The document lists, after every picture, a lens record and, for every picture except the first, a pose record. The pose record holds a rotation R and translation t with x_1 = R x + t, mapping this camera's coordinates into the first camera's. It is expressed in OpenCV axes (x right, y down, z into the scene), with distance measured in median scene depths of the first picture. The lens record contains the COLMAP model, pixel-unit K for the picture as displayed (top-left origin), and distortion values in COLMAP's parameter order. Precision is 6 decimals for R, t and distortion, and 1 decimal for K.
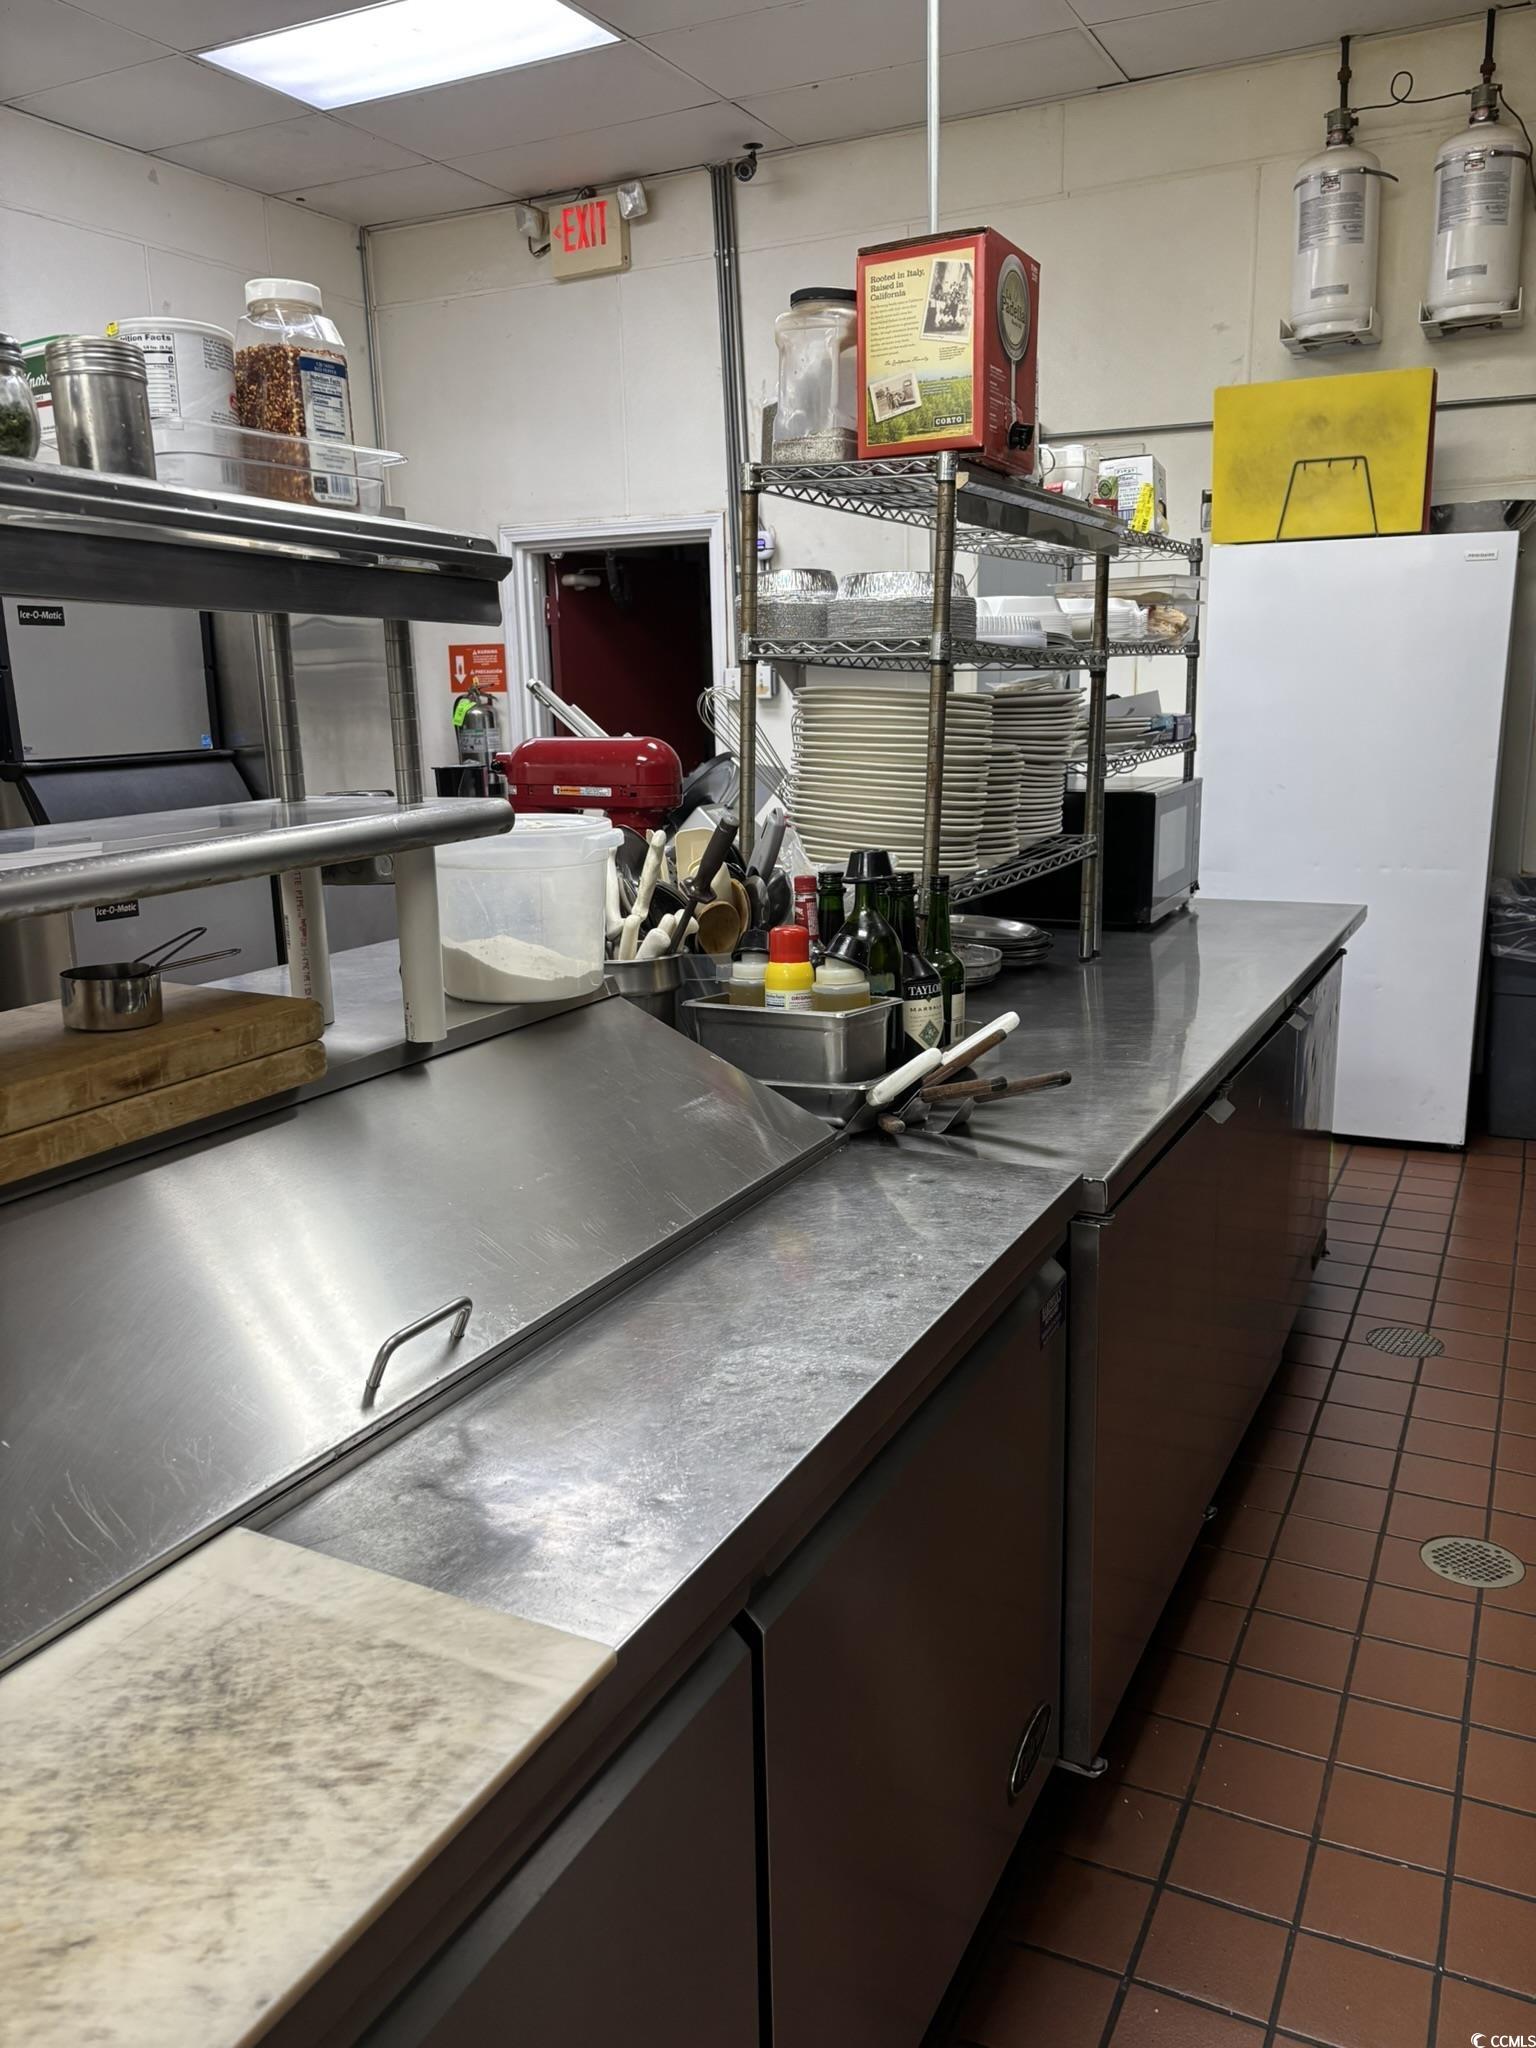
lens RADIAL K [[1567.4, 0, 780.5], [0, 1567.4, 1026.6], [0, 0, 1]] dist [0.033061, -0.018853]
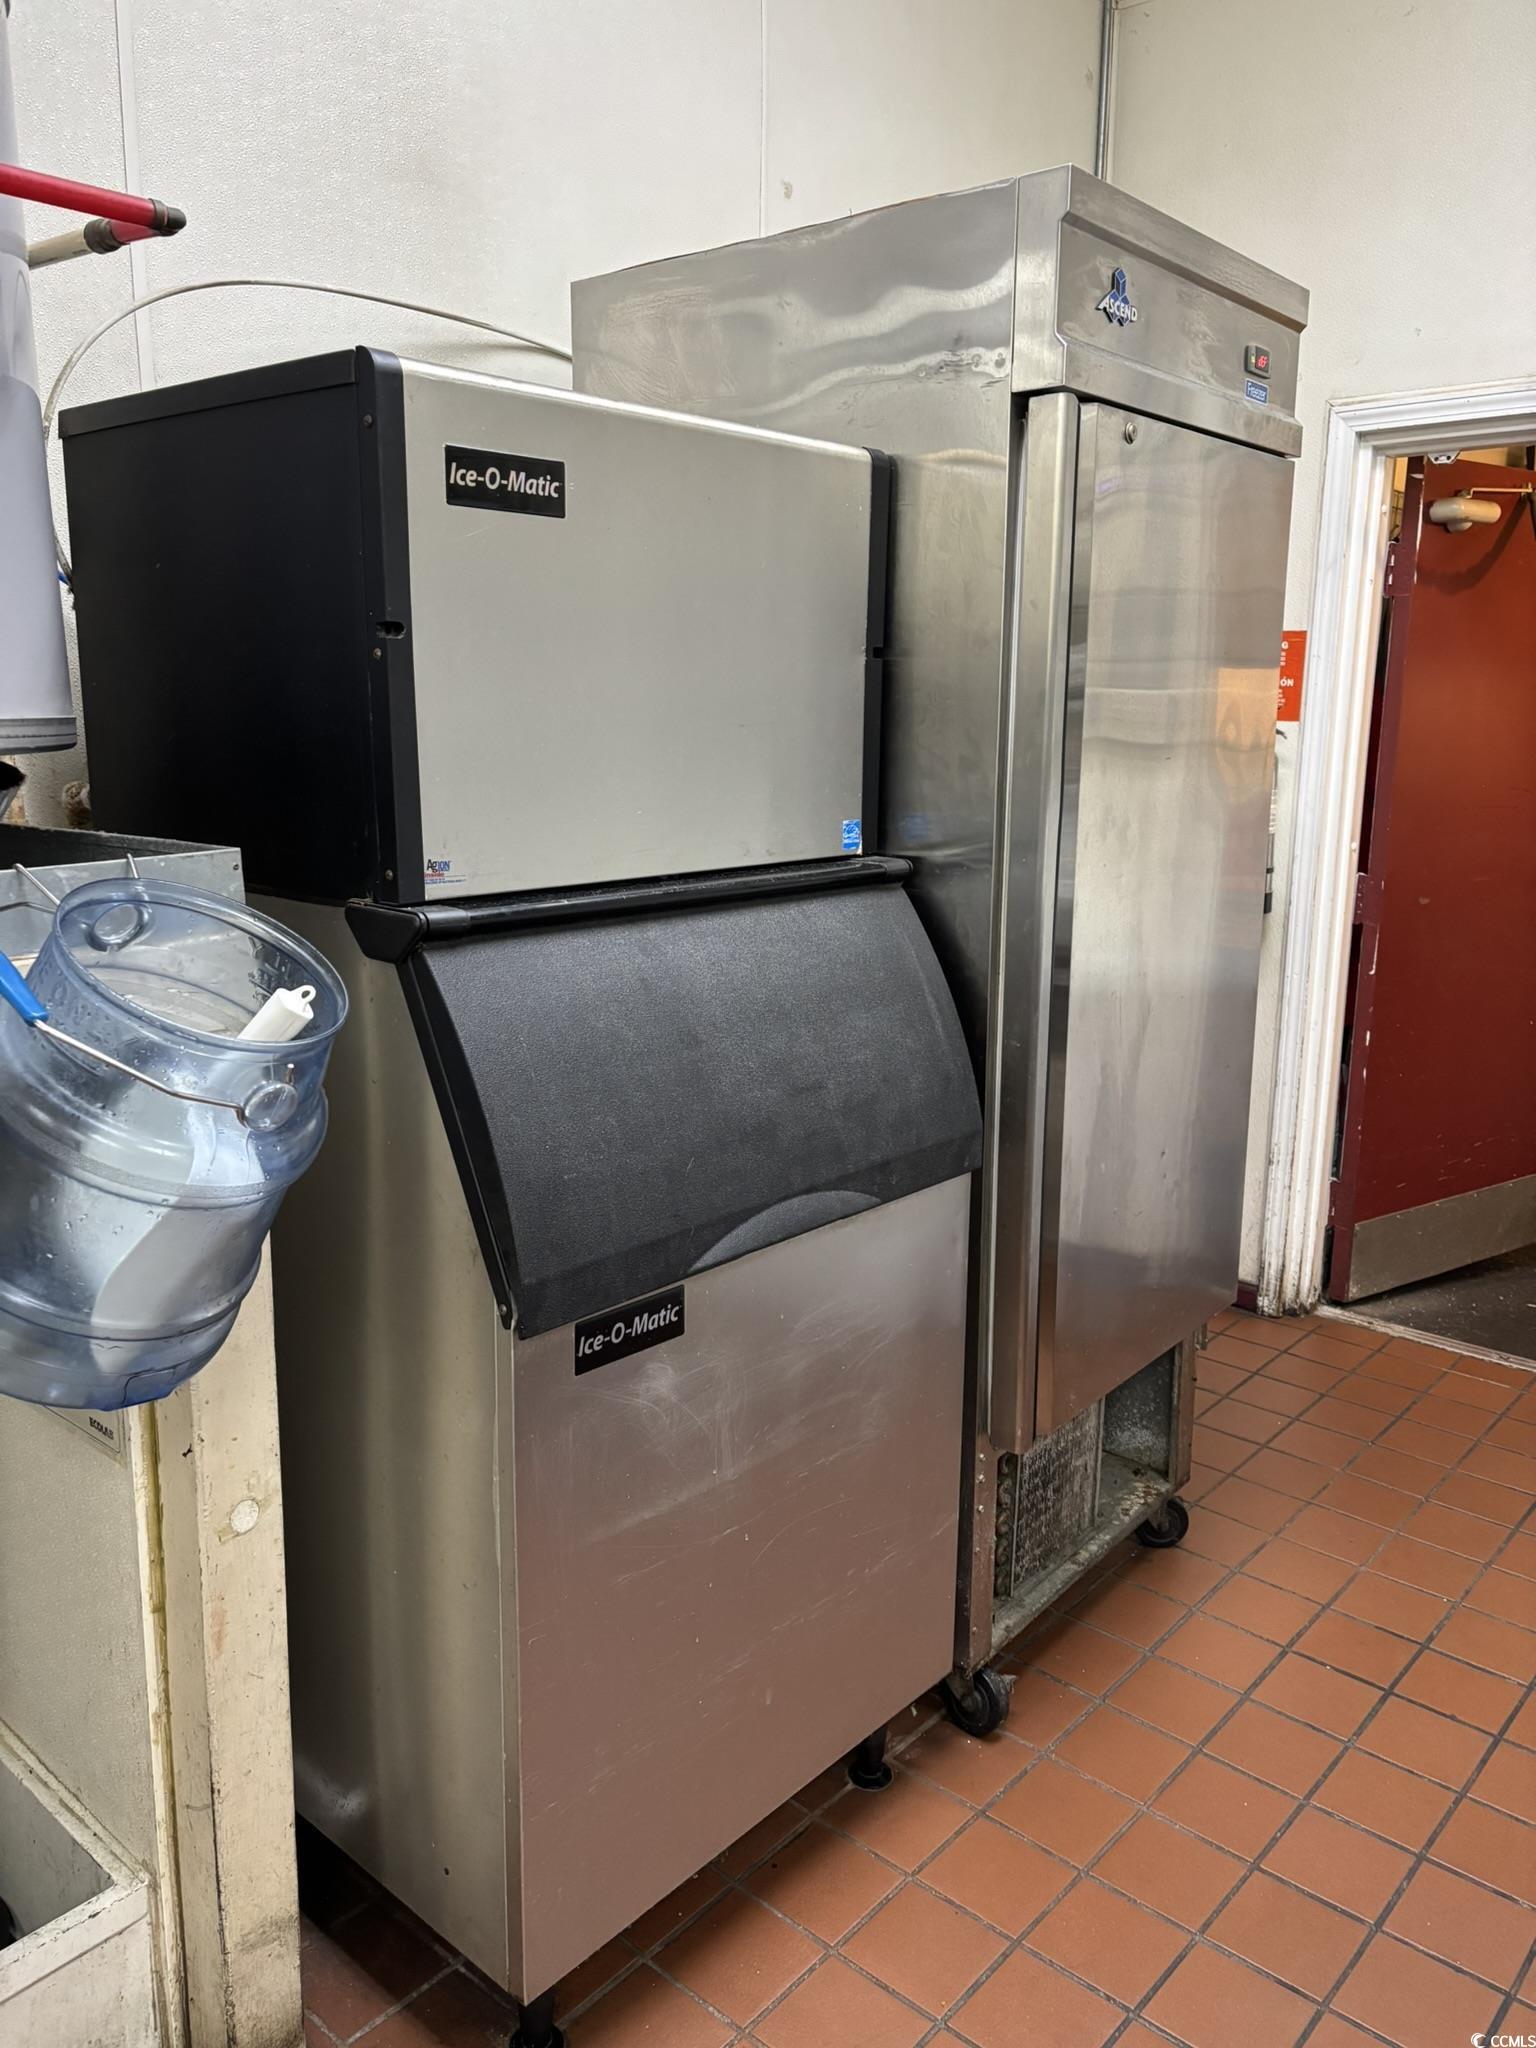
lens RADIAL K [[1567.4, 0, 759.7], [0, 1567.4, 1023.0], [0, 0, 1]] dist [0.033061, -0.018853]
pose [[0.966611, 0.079947, -0.243456, -0.318107], [-0.083387, 0.996510, -0.003840, -0.144702], [0.242300, 0.024013, 0.969904, 0.676021]]
